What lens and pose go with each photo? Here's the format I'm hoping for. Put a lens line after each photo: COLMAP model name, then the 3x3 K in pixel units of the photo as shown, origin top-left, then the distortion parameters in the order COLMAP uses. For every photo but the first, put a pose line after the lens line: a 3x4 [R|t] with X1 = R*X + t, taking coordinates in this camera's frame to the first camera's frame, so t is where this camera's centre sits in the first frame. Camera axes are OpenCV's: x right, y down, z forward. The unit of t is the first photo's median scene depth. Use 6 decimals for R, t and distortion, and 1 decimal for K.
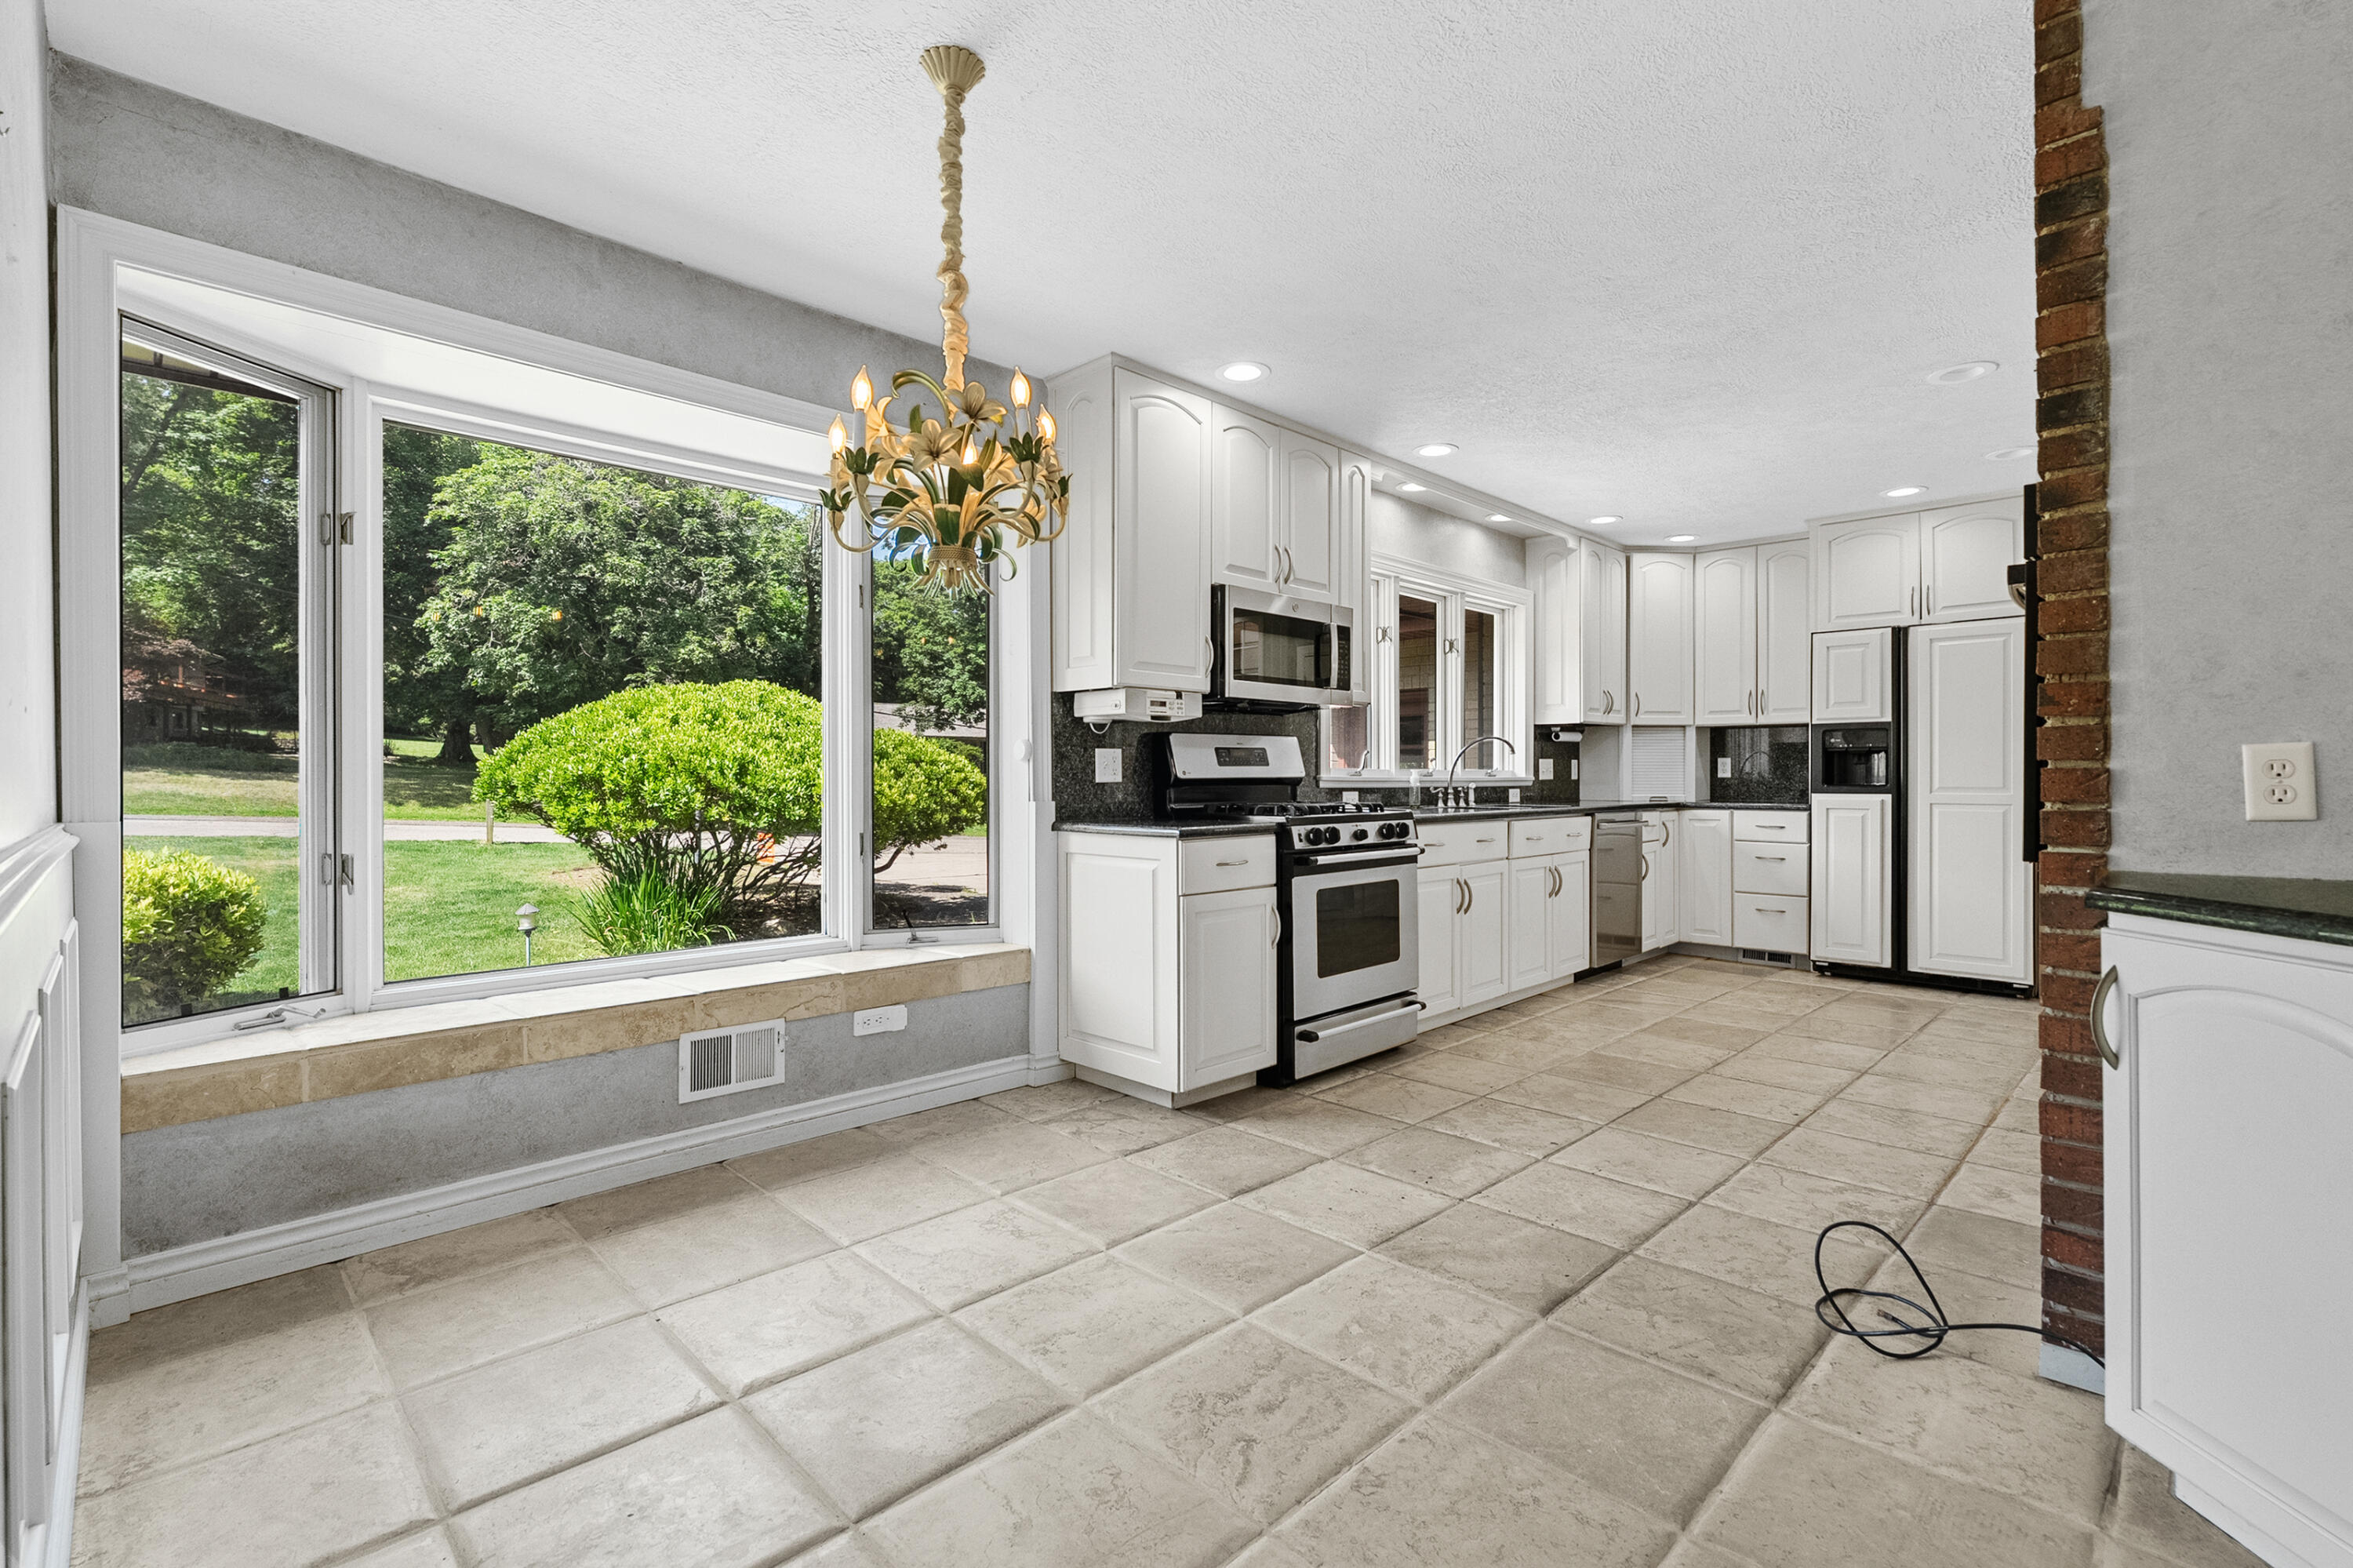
lens RADIAL K [[1057.9, 0, 1172.3], [0, 1057.9, 767.3], [0, 0, 1]] dist [-0.001760, 0.000100]
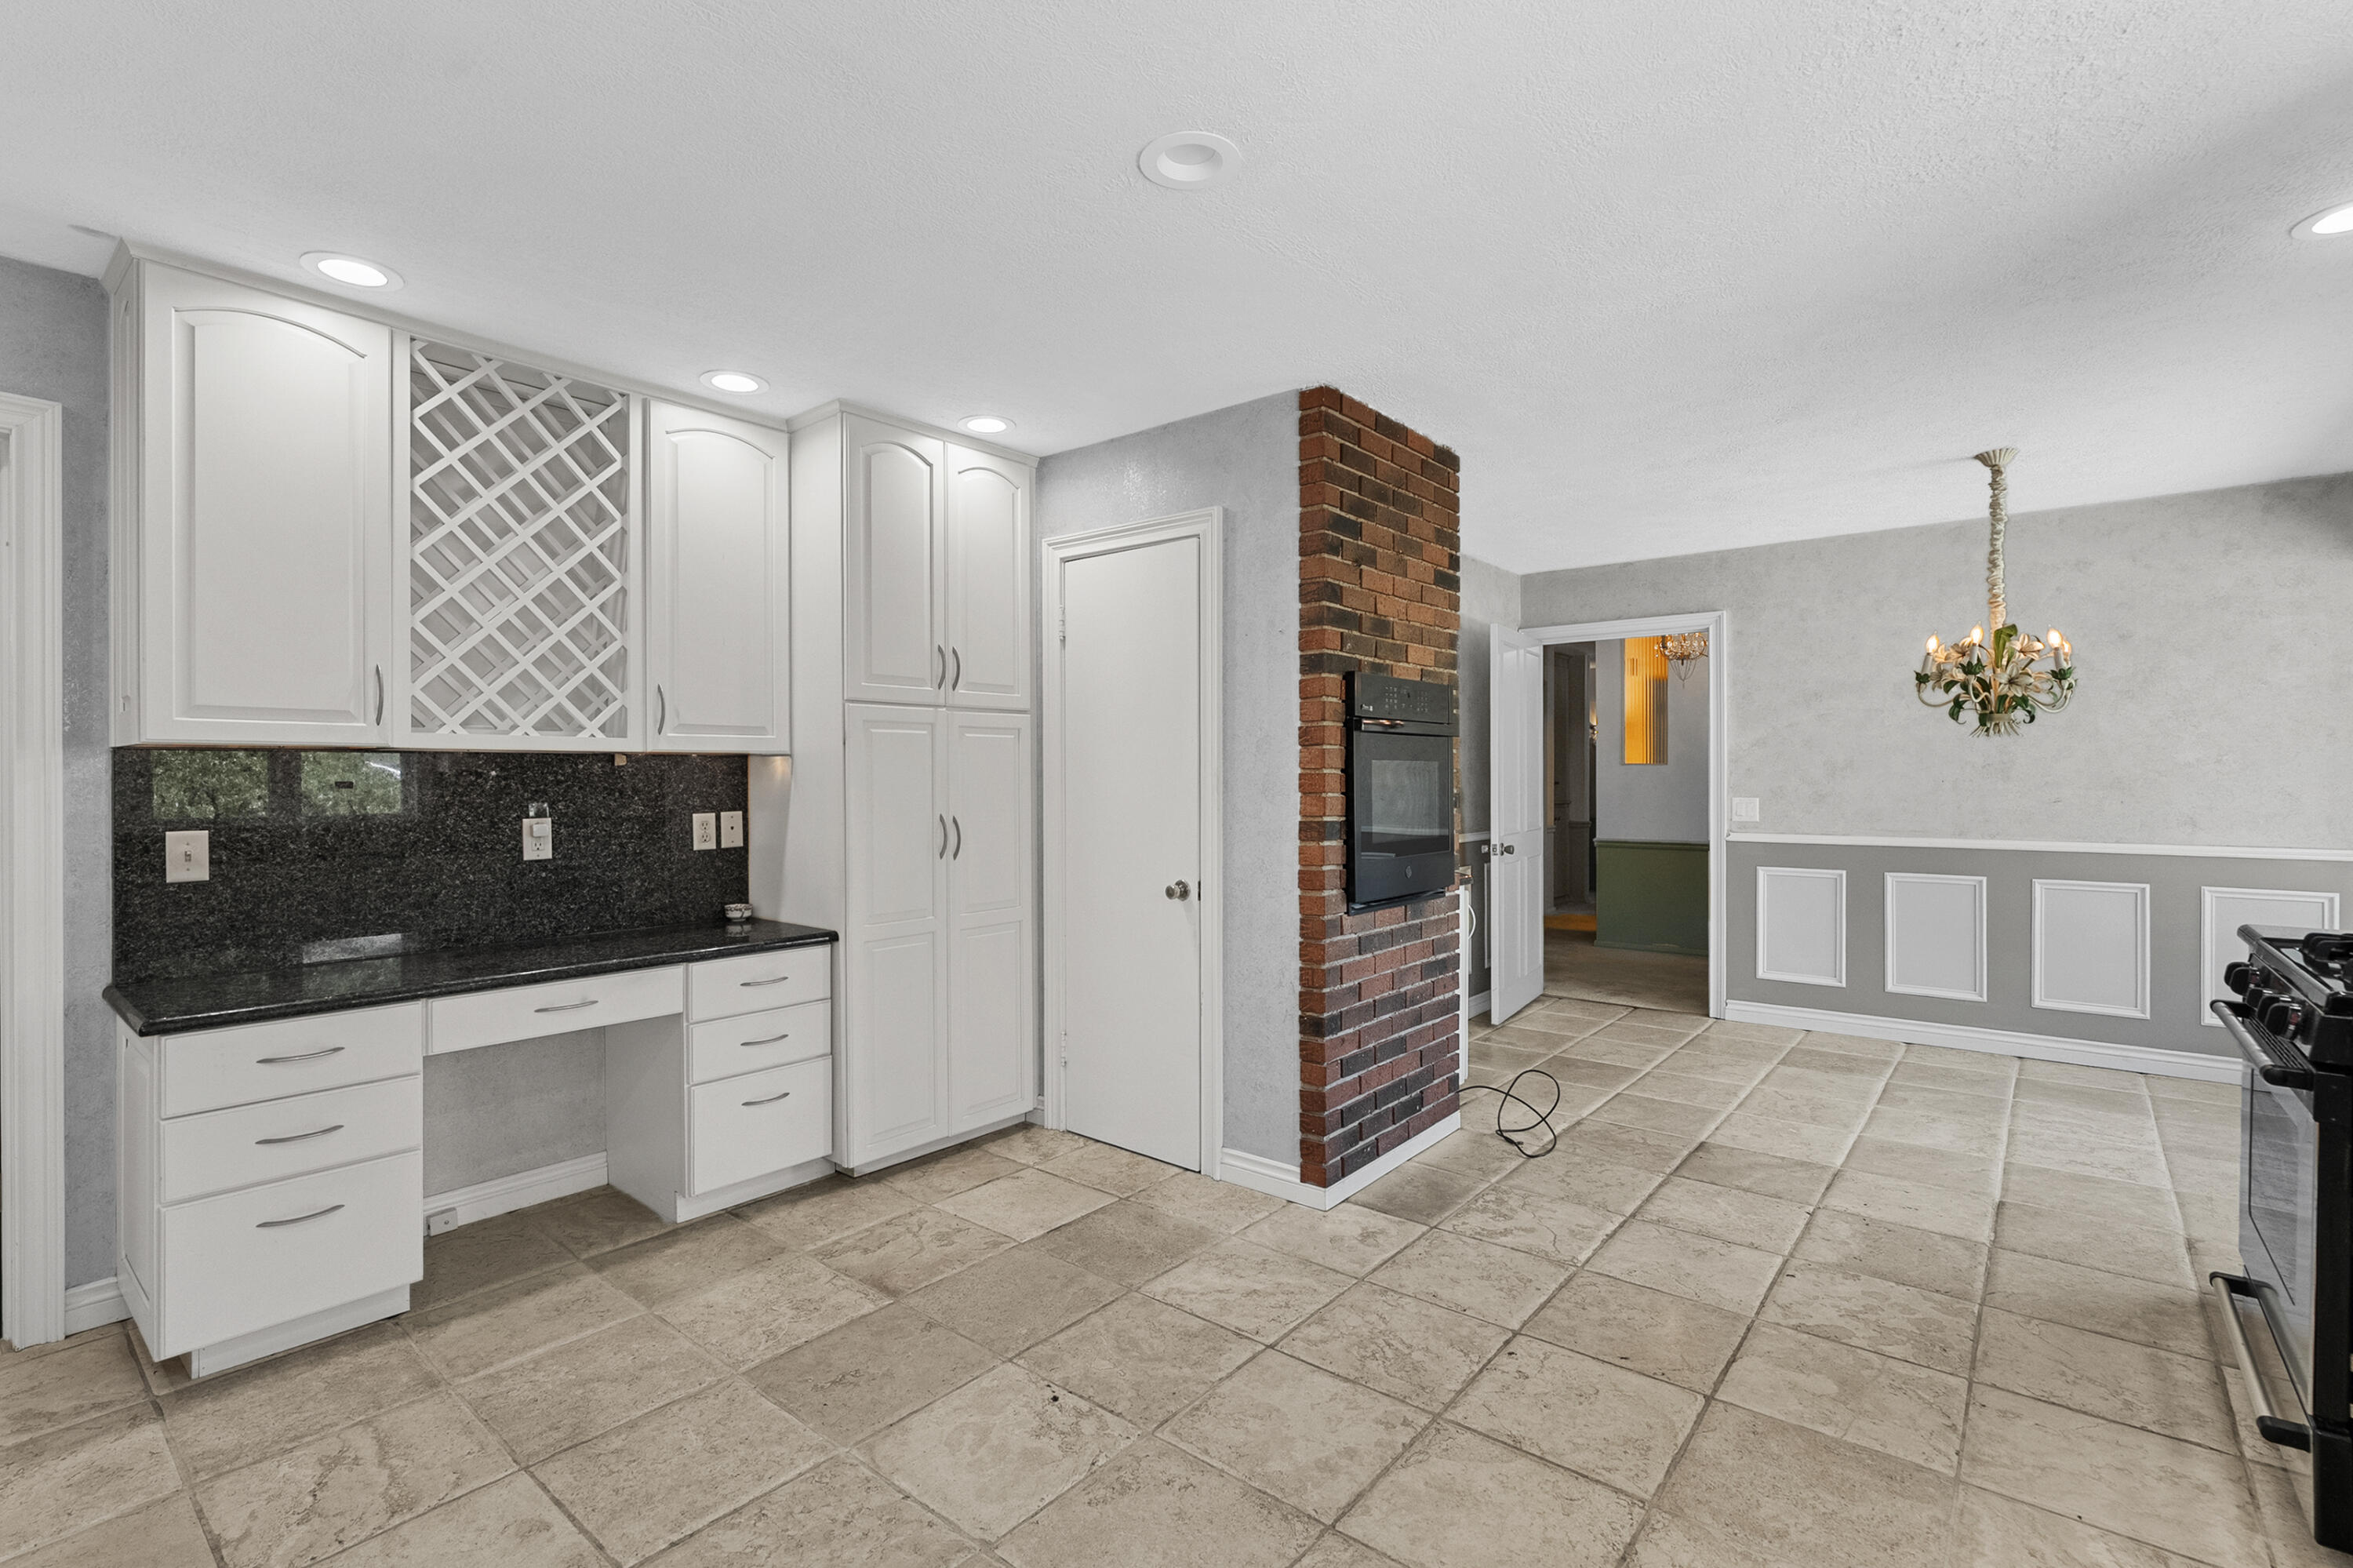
lens RADIAL K [[1067.9, 0, 1170.8], [0, 1067.9, 780.0], [0, 0, 1]] dist [-0.008064, 0.000656]
pose [[-0.995098, 0.006112, -0.098706, 0.567987], [0.006700, 0.999962, -0.005632, -0.034152], [0.098667, -0.006266, -0.995101, 1.083743]]
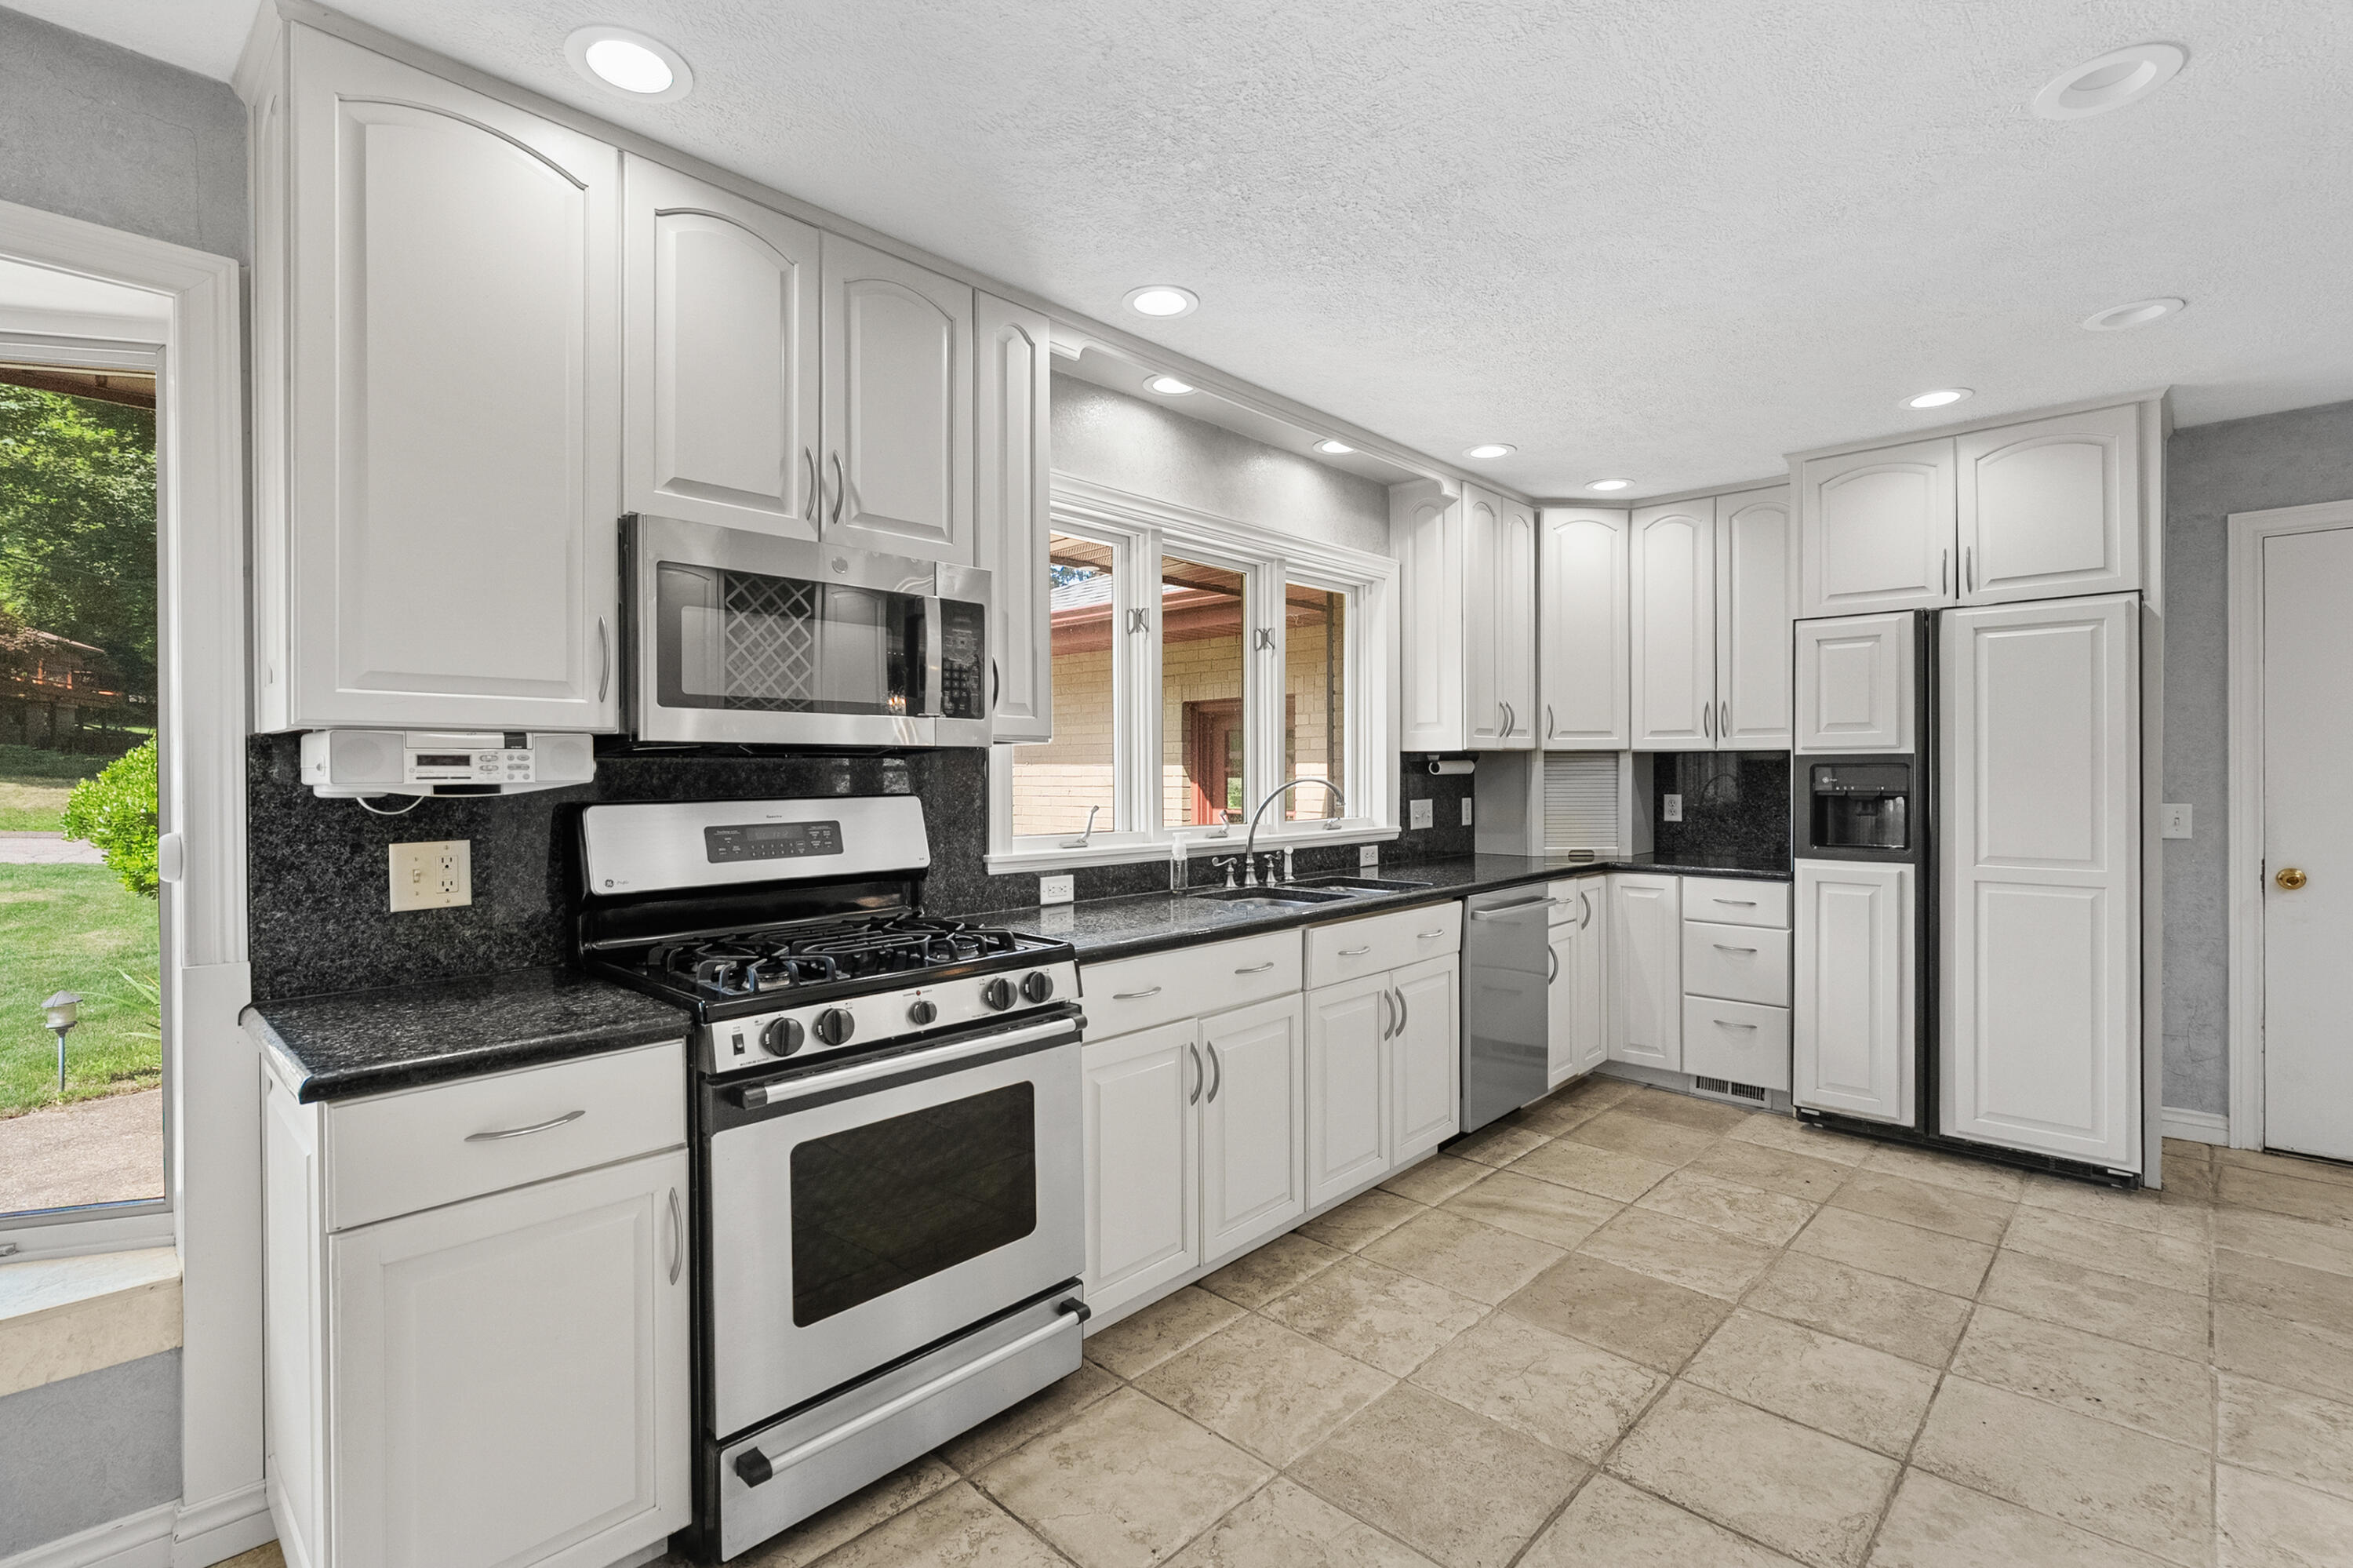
lens RADIAL K [[1069.1, 0, 1173.2], [0, 1069.1, 763.9], [0, 0, 1]] dist [-0.003852, 0.000779]
pose [[0.999693, -0.002688, 0.024627, 0.209360], [0.002643, 0.999995, 0.001852, -0.040832], [-0.024632, -0.001786, 0.999695, 0.358675]]
